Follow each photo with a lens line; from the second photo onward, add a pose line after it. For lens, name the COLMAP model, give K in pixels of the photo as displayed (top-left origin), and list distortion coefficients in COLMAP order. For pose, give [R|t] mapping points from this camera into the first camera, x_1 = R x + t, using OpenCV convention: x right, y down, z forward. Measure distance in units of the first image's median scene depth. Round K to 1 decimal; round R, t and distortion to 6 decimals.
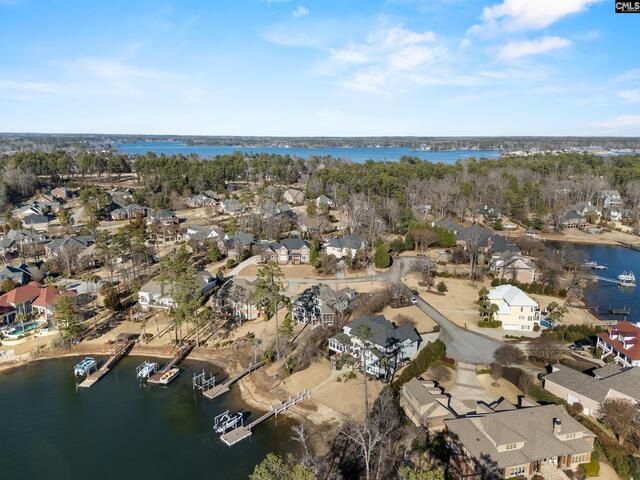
lens RADIAL K [[474.4, 0, 320.0], [0, 474.4, 240.0], [0, 0, 1]] dist [0.100158, -0.115008]
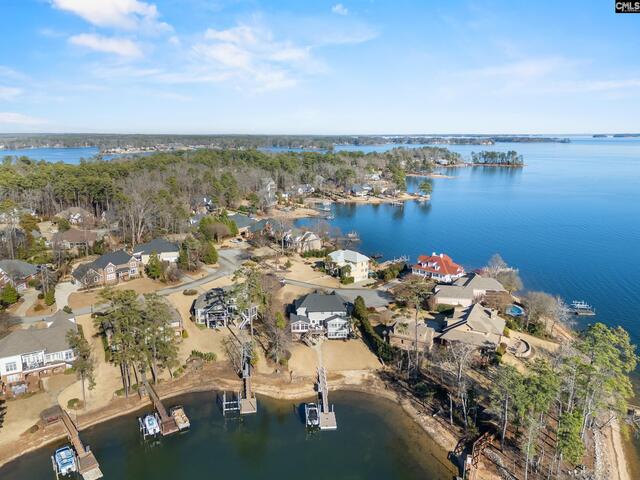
lens RADIAL K [[474.4, 0, 320.0], [0, 474.4, 240.0], [0, 0, 1]] dist [0.100158, -0.115008]
pose [[0.663178, -0.169403, 0.729039, -0.692490], [0.165319, 0.983146, 0.078064, -0.050568], [-0.729975, 0.068753, 0.680006, 0.213948]]
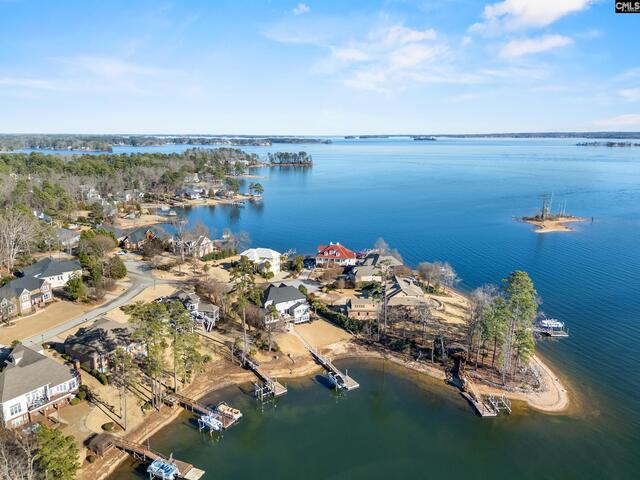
lens RADIAL K [[474.4, 0, 320.0], [0, 474.4, 240.0], [0, 0, 1]] dist [0.100158, -0.115008]
pose [[0.256909, -0.217303, 0.941689, -1.019275], [0.210679, 0.963552, 0.164871, -0.139369], [-0.943193, 0.156037, 0.293326, 0.502709]]
